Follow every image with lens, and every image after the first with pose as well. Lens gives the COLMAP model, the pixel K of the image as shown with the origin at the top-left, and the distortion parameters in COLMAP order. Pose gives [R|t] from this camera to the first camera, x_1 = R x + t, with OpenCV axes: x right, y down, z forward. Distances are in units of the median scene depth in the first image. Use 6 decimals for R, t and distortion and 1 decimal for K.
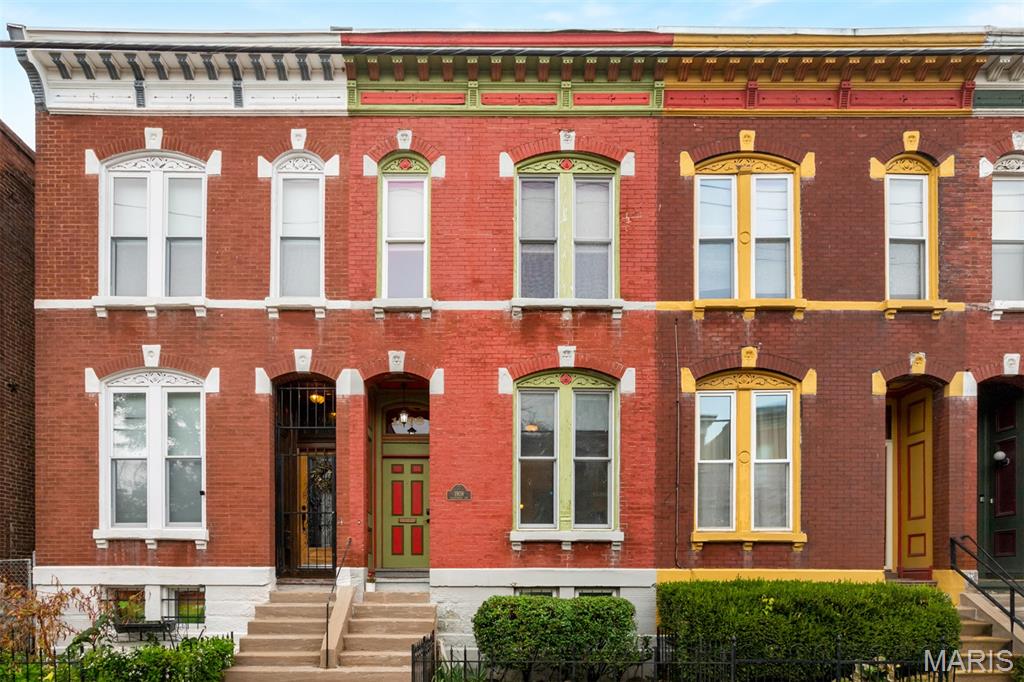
lens RADIAL K [[519.6, 0, 507.9], [0, 519.6, 330.0], [0, 0, 1]] dist [0.000408, 0.001190]
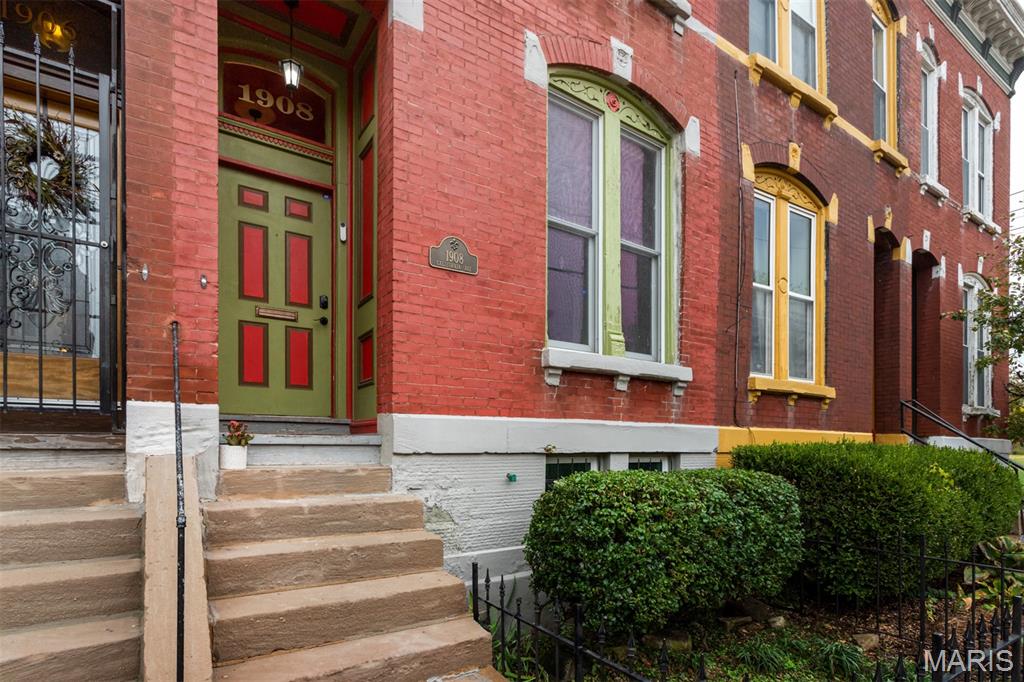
lens RADIAL K [[491.6, 0, 428.1], [0, 491.6, 327.6], [0, 0, 1]] dist [0.009417, 0.000389]
pose [[0.869153, 0.117245, 0.480445, -0.309595], [-0.214999, 0.964462, 0.153583, 0.317580], [-0.445364, -0.236782, 0.863473, 0.647410]]
